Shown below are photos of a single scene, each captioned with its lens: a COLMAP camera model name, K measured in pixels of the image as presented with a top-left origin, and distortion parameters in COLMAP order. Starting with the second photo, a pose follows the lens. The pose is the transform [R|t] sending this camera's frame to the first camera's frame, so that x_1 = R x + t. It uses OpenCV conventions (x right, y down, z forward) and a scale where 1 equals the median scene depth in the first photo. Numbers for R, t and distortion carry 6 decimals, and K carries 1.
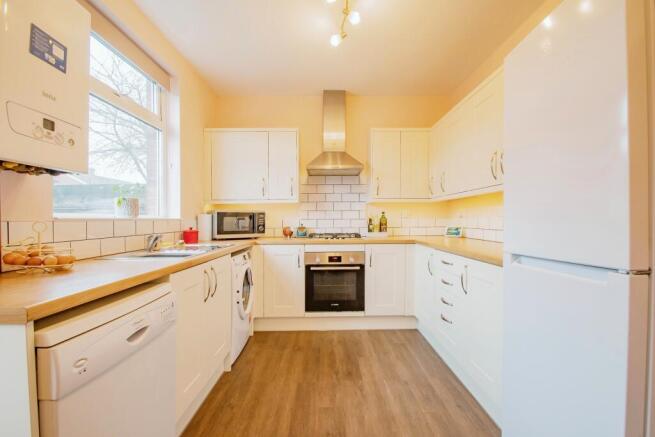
lens RADIAL K [[294.5, 0, 332.7], [0, 294.5, 219.3], [0, 0, 1]] dist [-0.003621, -0.004651]
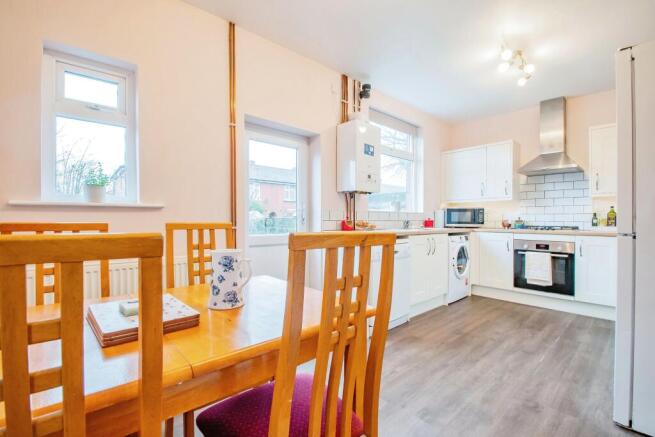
lens RADIAL K [[294.5, 0, 329.5], [0, 294.5, 215.9], [0, 0, 1]] dist [-0.003621, -0.004651]
pose [[0.654588, 0.002242, -0.755982, 0.338965], [-0.009934, 0.999935, -0.005637, 0.026537], [0.755920, 0.011200, 0.654568, -0.420564]]
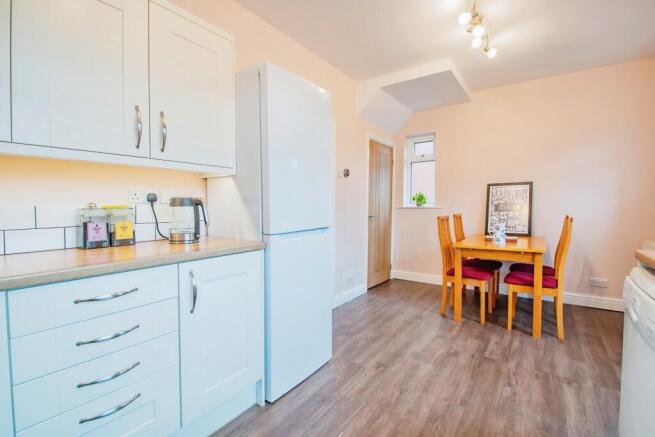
lens RADIAL K [[294.5, 0, 331.3], [0, 294.5, 218.1], [0, 0, 1]] dist [-0.003621, -0.004651]
pose [[-0.803425, -0.025240, 0.594871, -0.139608], [0.002908, 0.998923, 0.046310, 0.001134], [-0.595399, 0.038936, -0.802486, 0.858797]]
